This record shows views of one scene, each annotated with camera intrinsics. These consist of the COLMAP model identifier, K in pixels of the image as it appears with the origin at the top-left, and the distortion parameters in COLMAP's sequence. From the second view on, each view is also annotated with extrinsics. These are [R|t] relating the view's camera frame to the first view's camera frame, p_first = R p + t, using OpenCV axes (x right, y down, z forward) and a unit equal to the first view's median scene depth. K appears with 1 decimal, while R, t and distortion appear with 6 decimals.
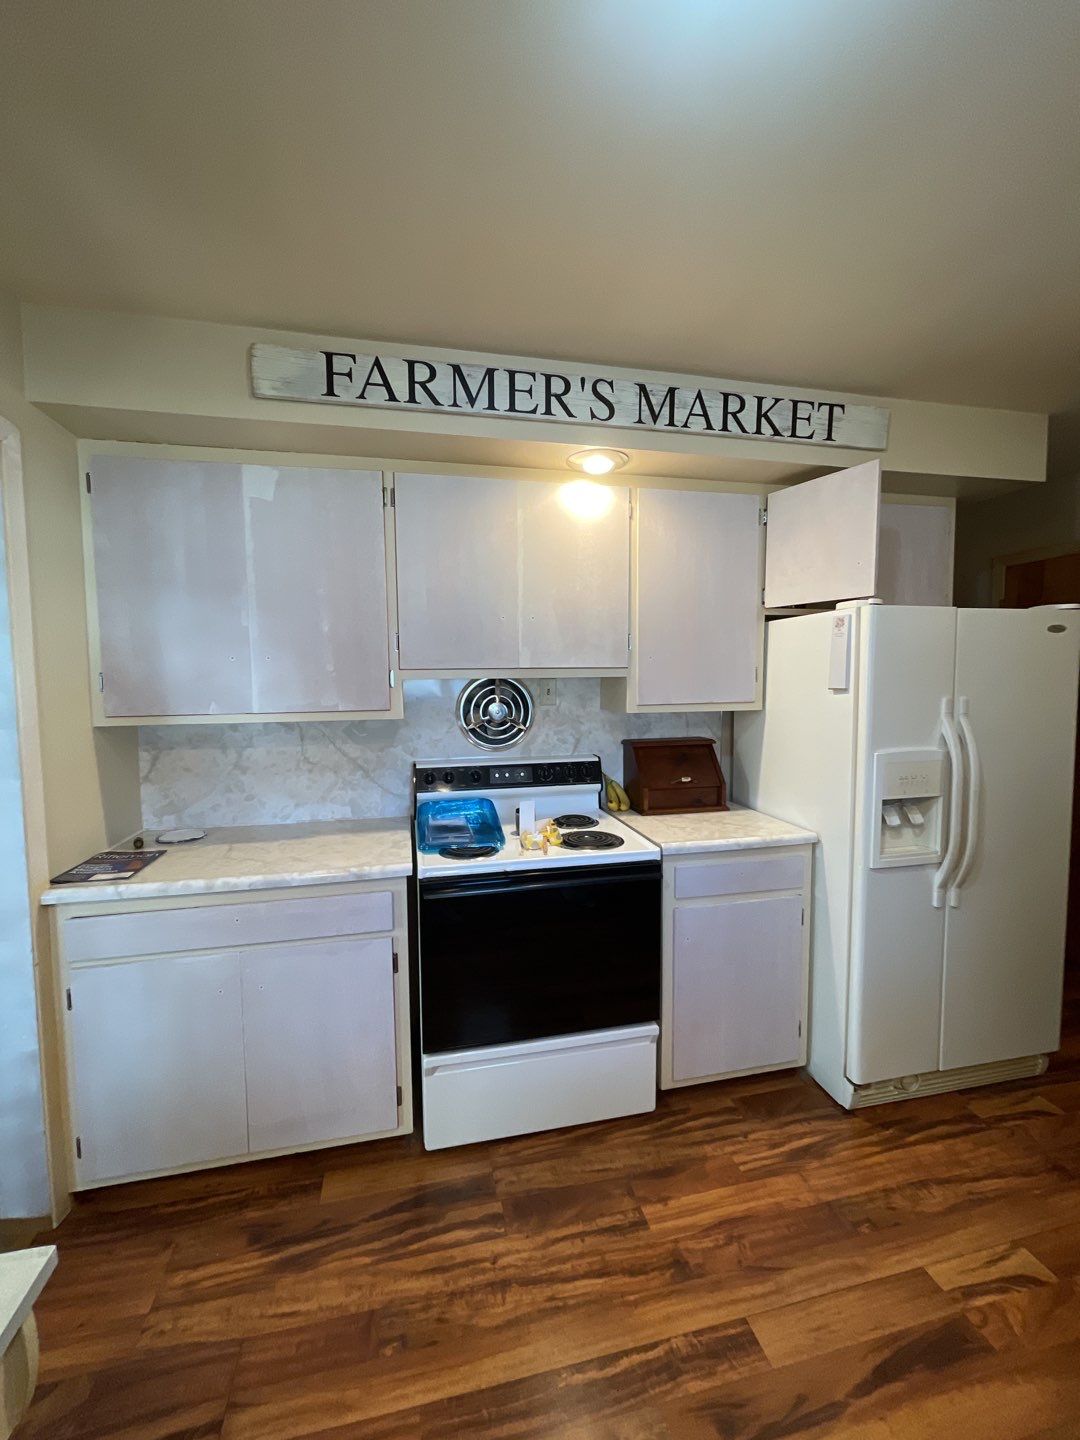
lens RADIAL K [[571.1, 0, 533.2], [0, 571.1, 716.4], [0, 0, 1]] dist [-0.000719, -0.000041]
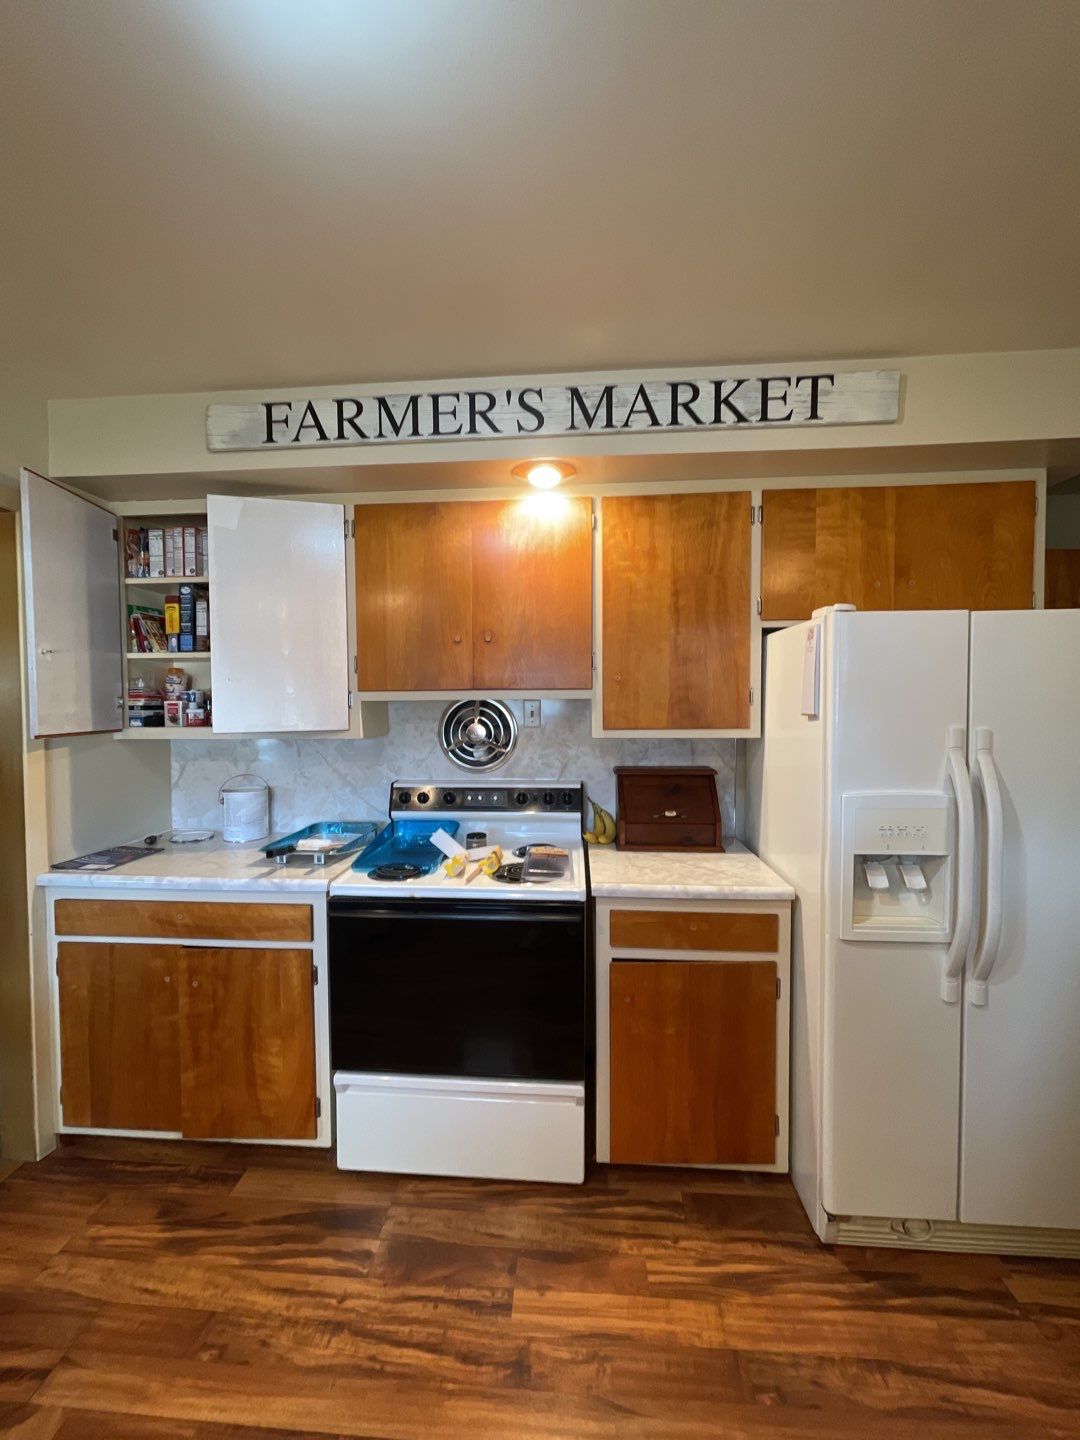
lens RADIAL K [[573.4, 0, 536.0], [0, 573.4, 715.3], [0, 0, 1]] dist [0.000285, -0.002198]
pose [[0.958644, 0.011756, -0.284366, 0.419528], [-0.021499, 0.999283, -0.031163, -0.014014], [0.283795, 0.035988, 0.958209, 0.102288]]
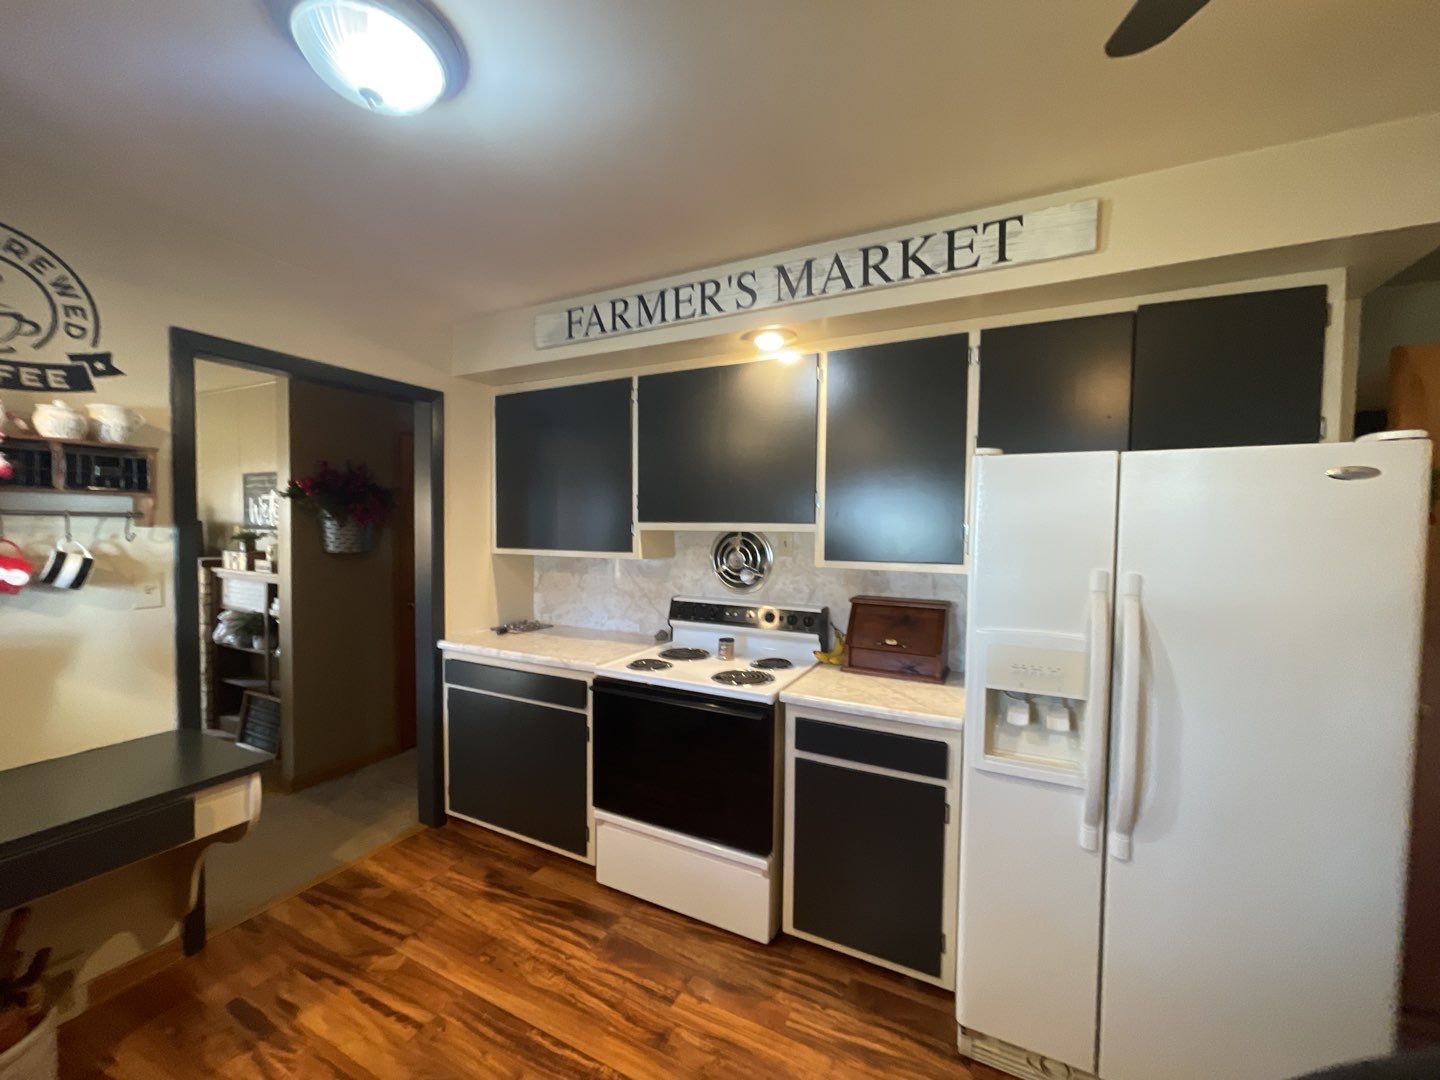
lens RADIAL K [[579.5, 0, 720.6], [0, 579.5, 544.3], [0, 0, 1]] dist [-0.002319, -0.000244]
pose [[0.772775, 0.040114, -0.633411, 0.856459], [-0.058695, 0.998241, -0.008390, -0.034516], [0.631960, 0.043662, 0.773770, 0.095083]]
